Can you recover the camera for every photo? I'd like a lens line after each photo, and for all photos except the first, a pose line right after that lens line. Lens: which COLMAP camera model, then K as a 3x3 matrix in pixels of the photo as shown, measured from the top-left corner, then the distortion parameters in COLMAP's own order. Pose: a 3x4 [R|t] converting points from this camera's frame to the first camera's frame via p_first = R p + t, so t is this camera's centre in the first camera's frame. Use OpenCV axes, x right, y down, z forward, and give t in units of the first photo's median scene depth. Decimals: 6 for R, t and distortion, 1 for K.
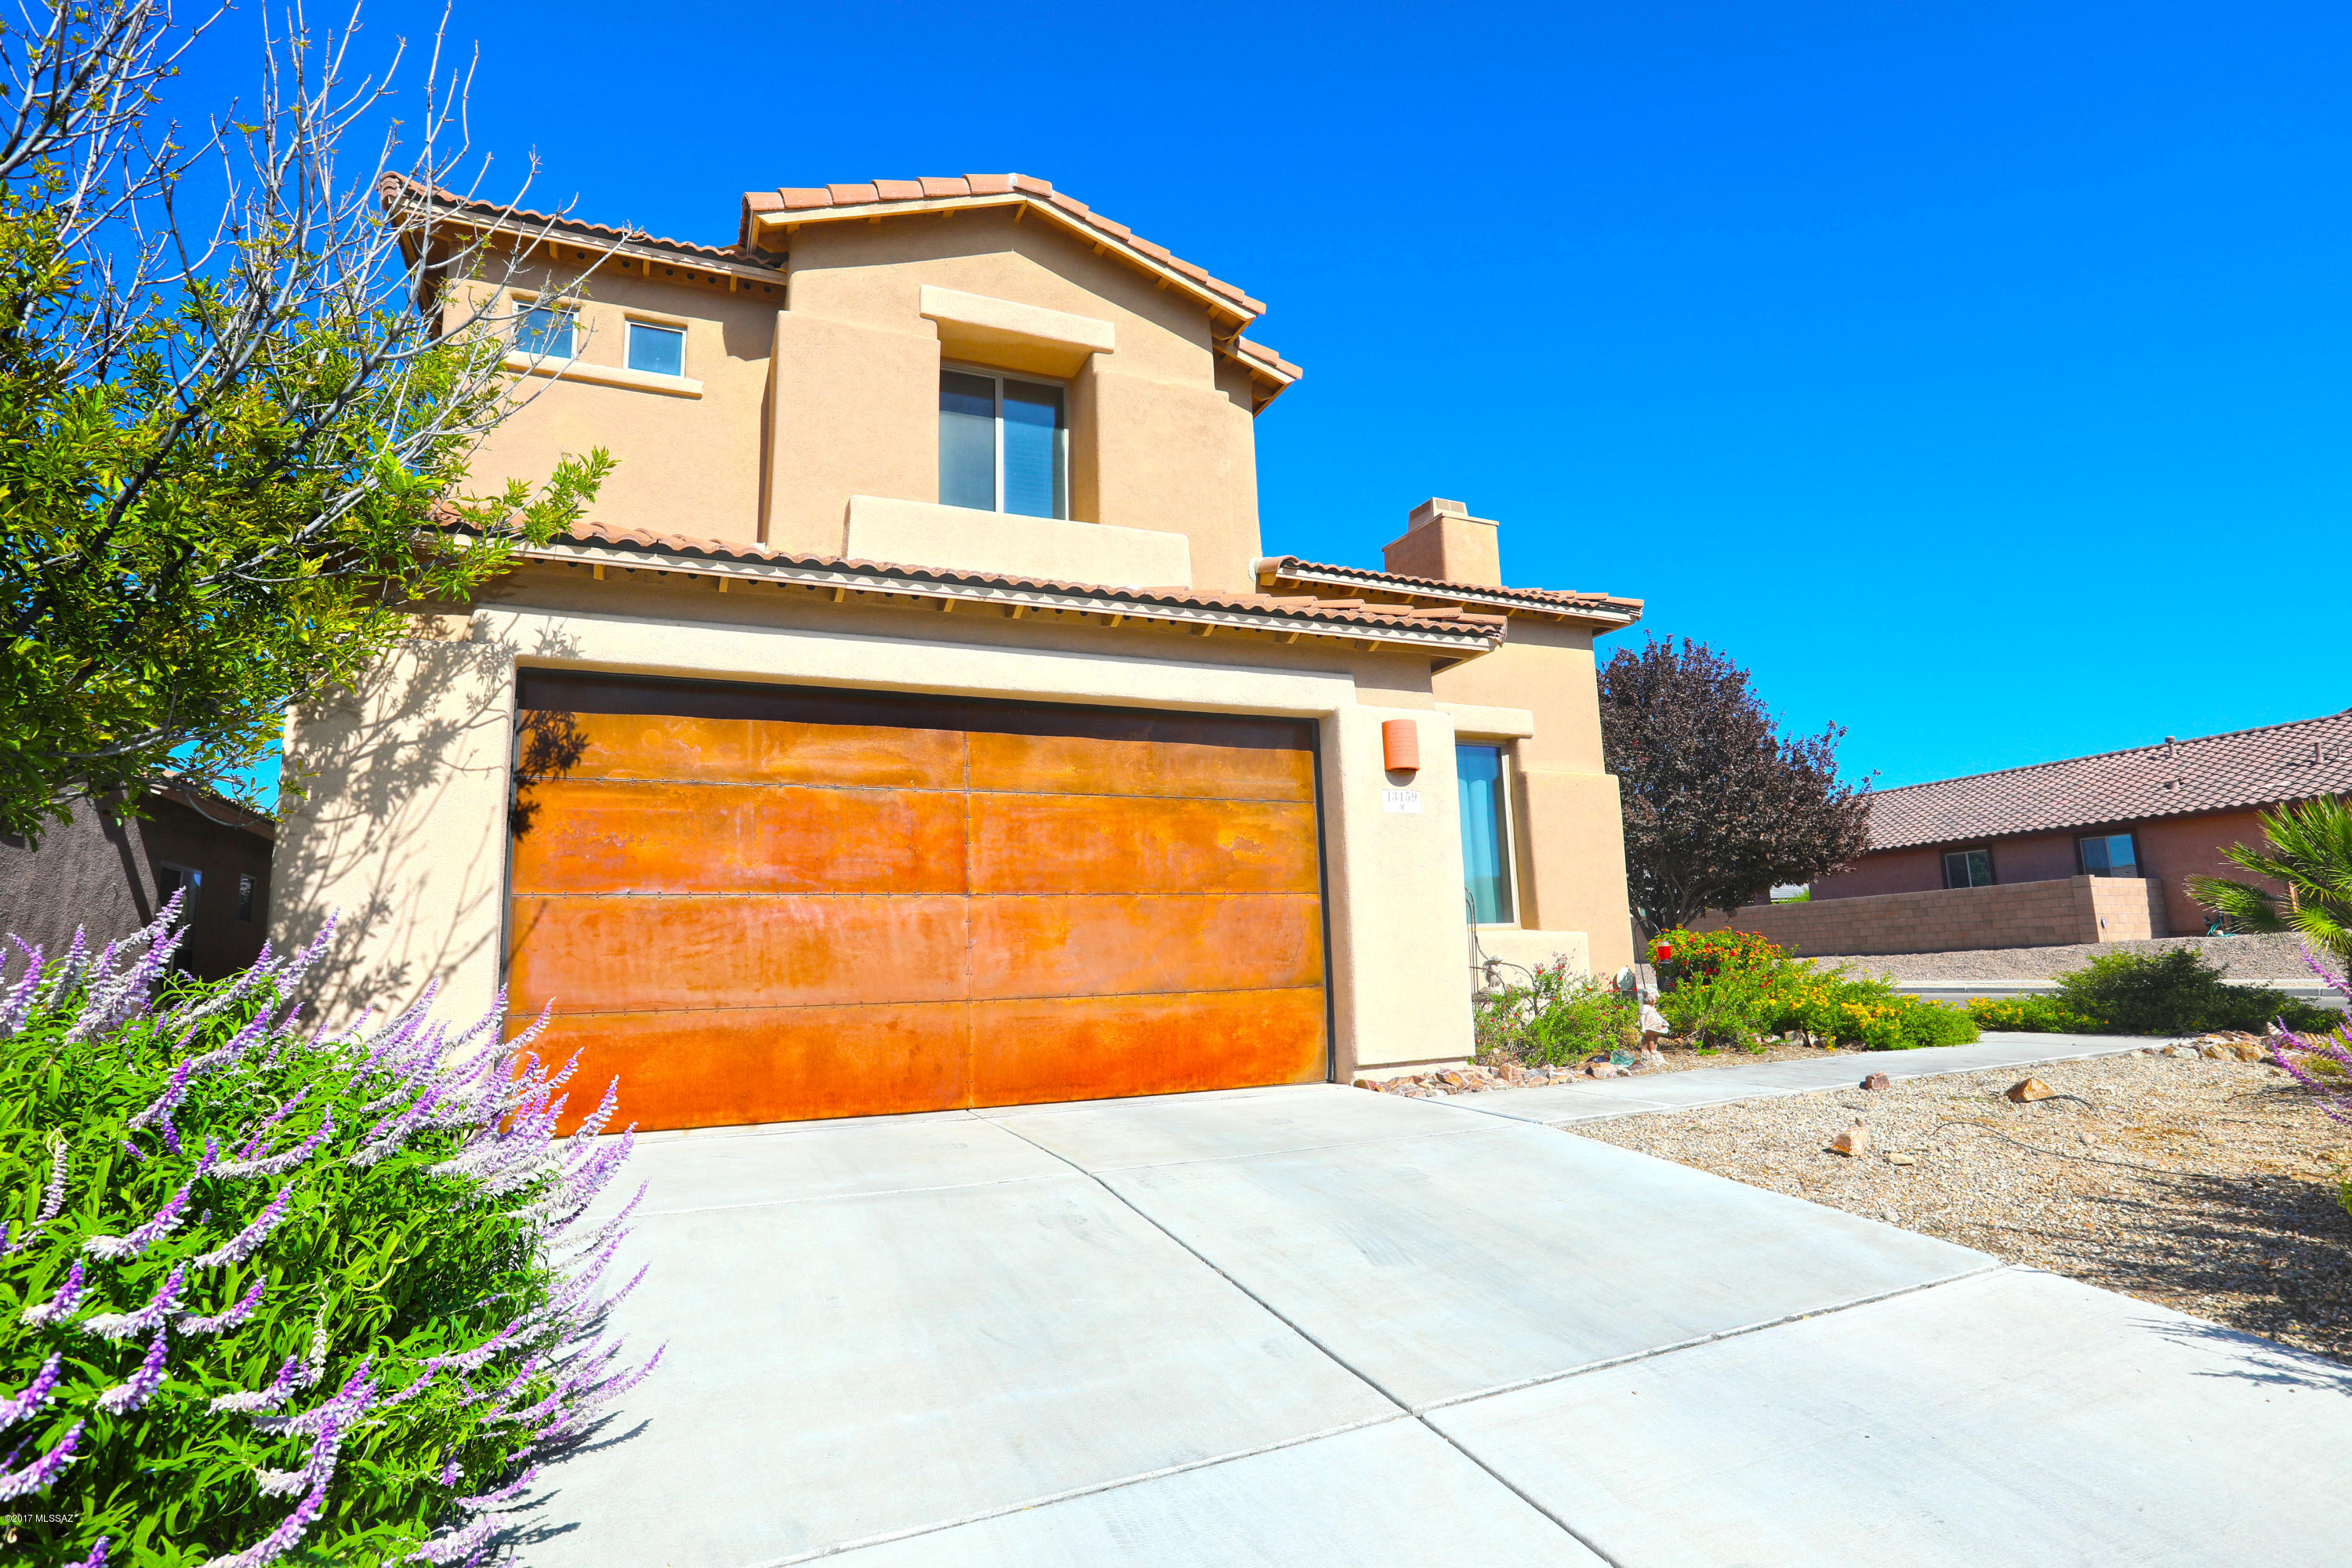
lens RADIAL K [[1180.7, 0, 1166.5], [0, 1180.7, 776.5], [0, 0, 1]] dist [0.016988, 0.000210]
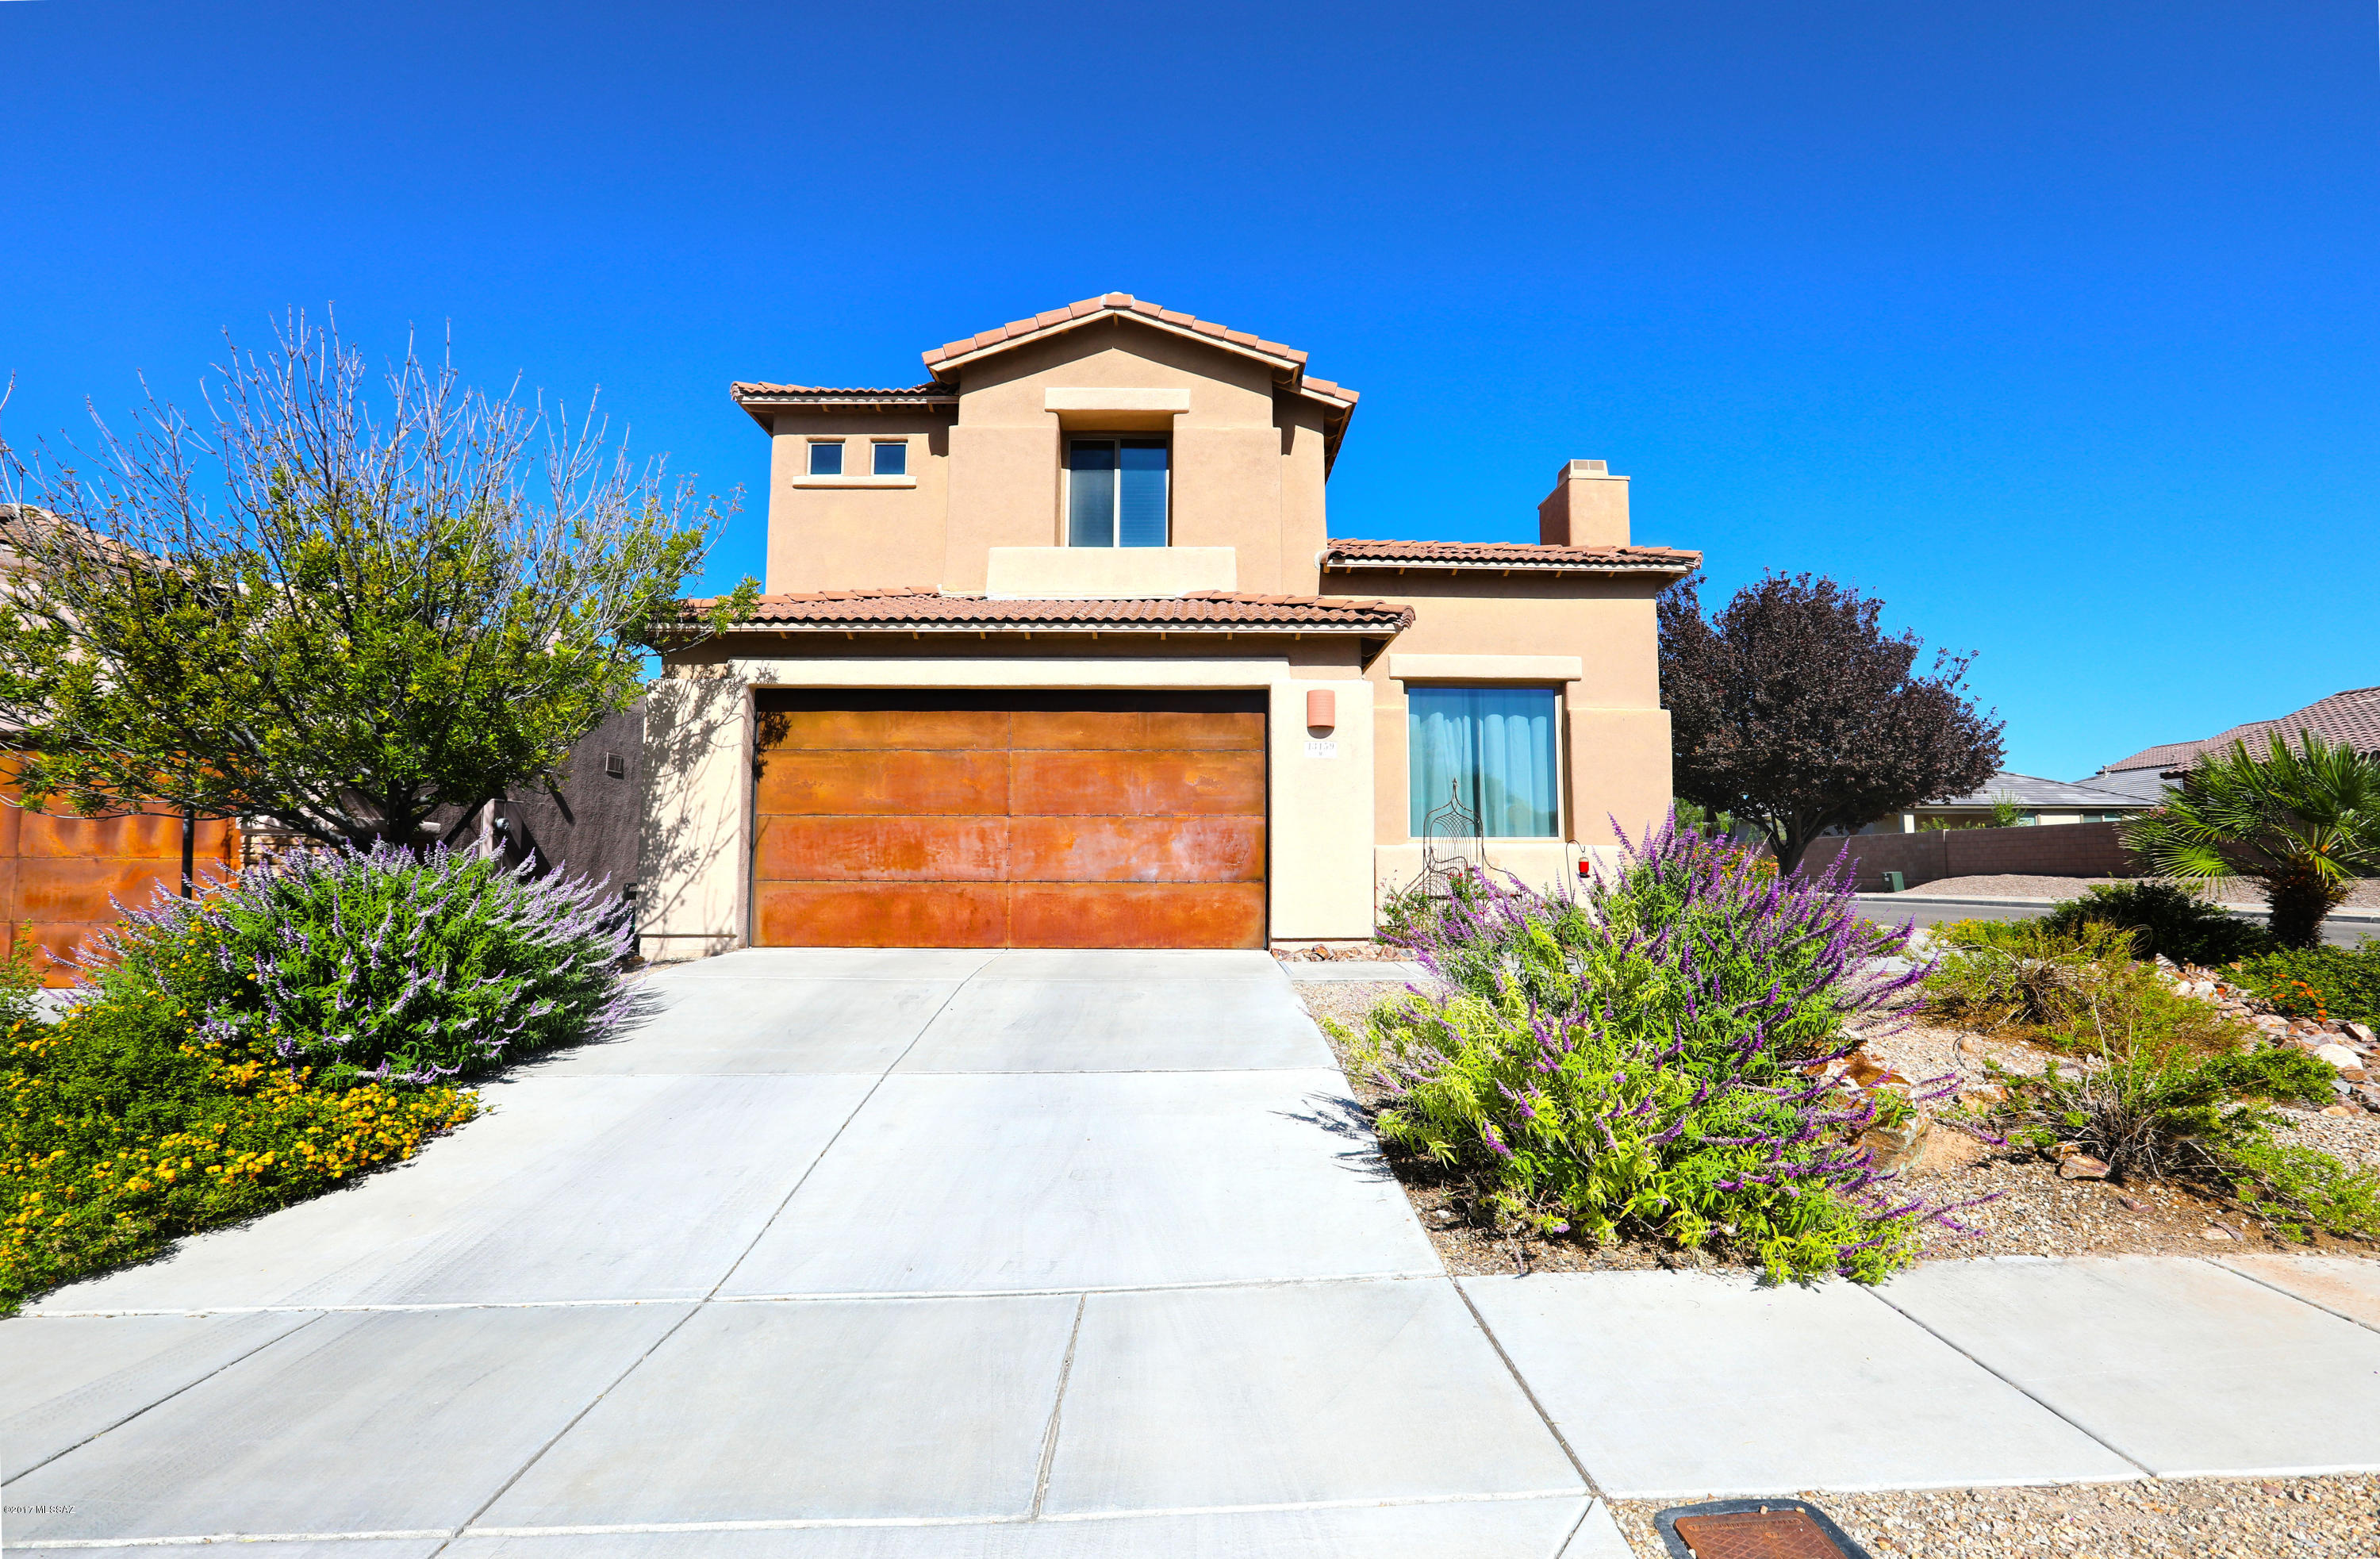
lens RADIAL K [[1083.4, 0, 1190.0], [0, 1083.4, 779.5], [0, 0, 1]] dist [-0.001743, -0.000253]
pose [[0.921902, 0.000362, -0.387422, 0.571364], [0.032201, 0.996468, 0.077555, -0.048864], [0.386082, -0.083974, 0.918634, -0.216517]]
